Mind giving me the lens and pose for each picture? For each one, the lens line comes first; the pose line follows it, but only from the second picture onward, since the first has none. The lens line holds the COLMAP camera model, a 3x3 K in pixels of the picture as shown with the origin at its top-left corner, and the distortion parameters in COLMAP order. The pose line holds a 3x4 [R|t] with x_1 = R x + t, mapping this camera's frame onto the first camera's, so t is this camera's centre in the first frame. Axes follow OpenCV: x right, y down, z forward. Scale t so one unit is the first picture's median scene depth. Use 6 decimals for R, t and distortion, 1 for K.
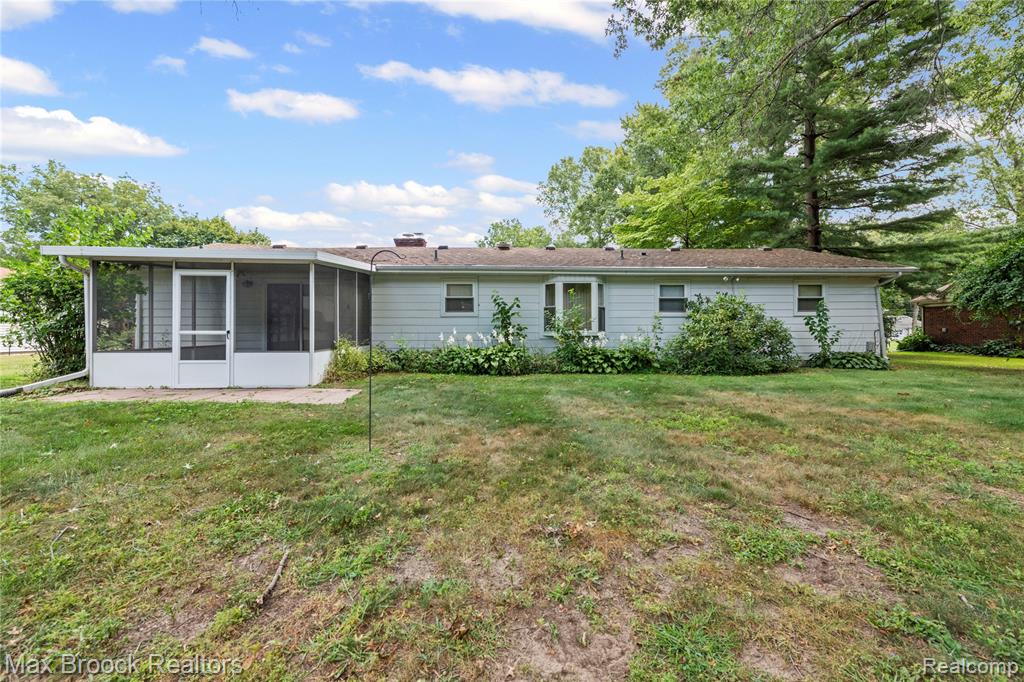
lens RADIAL K [[414.7, 0, 512.0], [0, 414.7, 341.0], [0, 0, 1]] dist [0.011045, -0.000104]
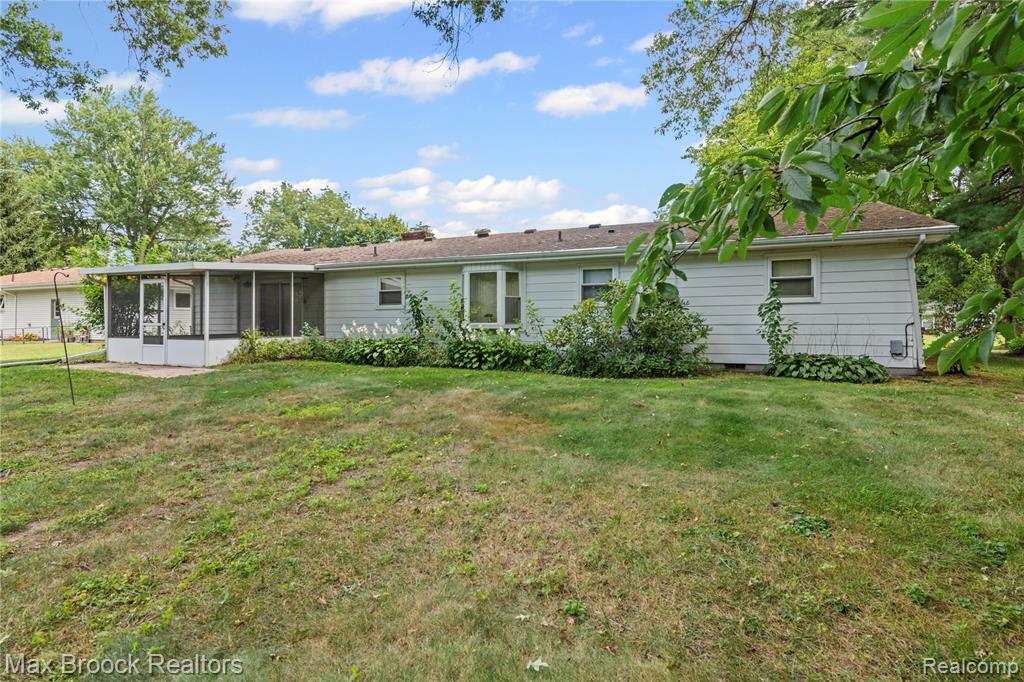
lens RADIAL K [[493.3, 0, 512.0], [0, 493.3, 341.0], [0, 0, 1]] dist [0.001740, -0.000085]
pose [[0.898050, 0.017554, -0.439544, 0.705609], [-0.012058, 0.999810, 0.015292, -0.003144], [0.439729, -0.008433, 0.898091, 0.033408]]
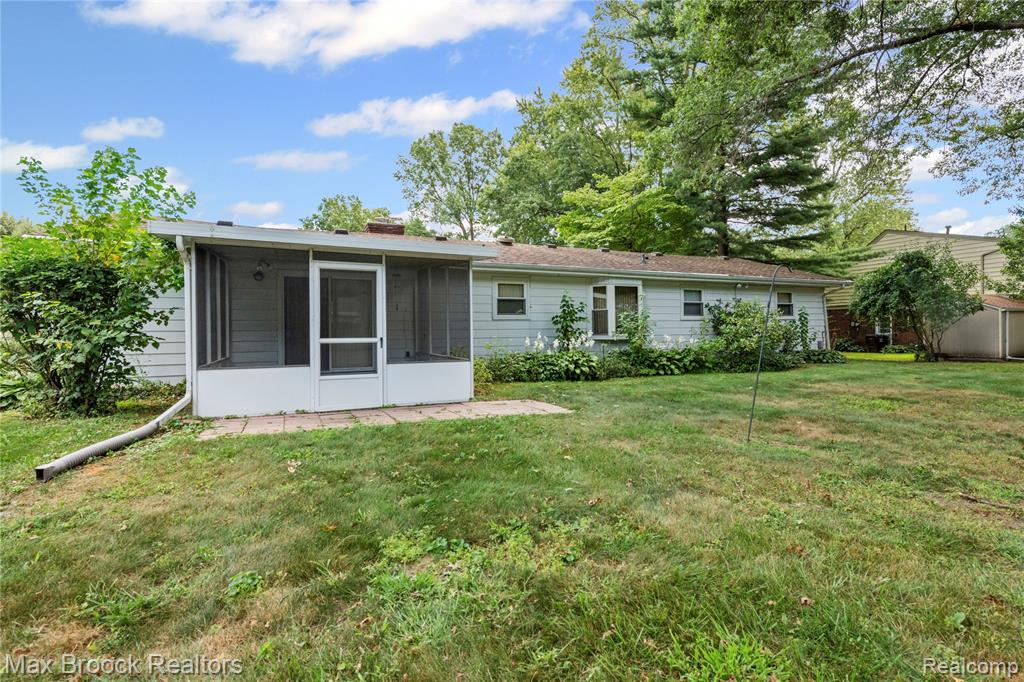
lens RADIAL K [[493.3, 0, 512.0], [0, 493.3, 341.0], [0, 0, 1]] dist [0.001740, -0.000085]
pose [[0.929046, -0.014475, 0.369682, -0.539651], [0.018393, 0.999806, -0.007078, -0.004462], [-0.369507, 0.013375, 0.929131, 0.001114]]
